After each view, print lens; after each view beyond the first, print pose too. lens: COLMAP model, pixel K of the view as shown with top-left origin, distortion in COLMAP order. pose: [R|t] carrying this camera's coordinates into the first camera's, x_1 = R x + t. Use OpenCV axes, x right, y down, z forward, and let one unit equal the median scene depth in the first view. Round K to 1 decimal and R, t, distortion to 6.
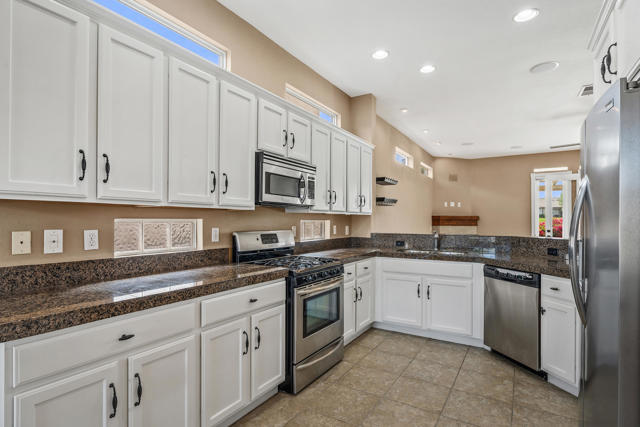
lens RADIAL K [[323.7, 0, 320.0], [0, 323.7, 213.5], [0, 0, 1]] dist [-0.002692, -0.000663]
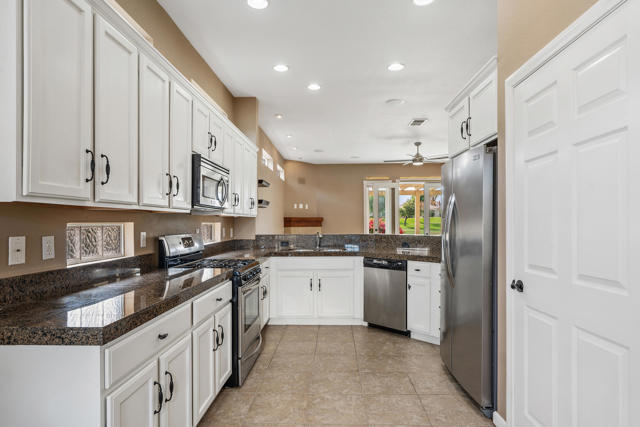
lens RADIAL K [[359.1, 0, 319.9], [0, 359.1, 215.9], [0, 0, 1]] dist [-0.002855, 0.000121]
pose [[0.868198, 0.000998, 0.496217, -0.380007], [-0.003512, 0.999985, 0.004134, -0.007088], [-0.496205, -0.005332, 0.868189, -0.133736]]
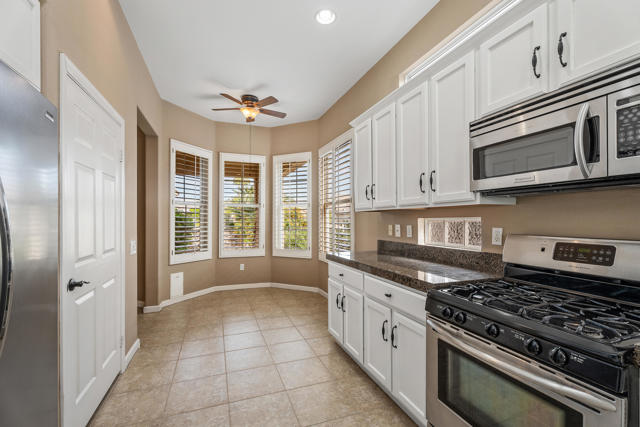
lens RADIAL K [[289.5, 0, 320.0], [0, 289.5, 213.5], [0, 0, 1]] dist [-0.000543, 0.000208]
pose [[-0.608222, -0.022562, -0.793446, 0.507439], [0.015229, 0.999080, -0.040083, 0.029944], [0.793621, -0.036462, -0.607319, 1.056385]]
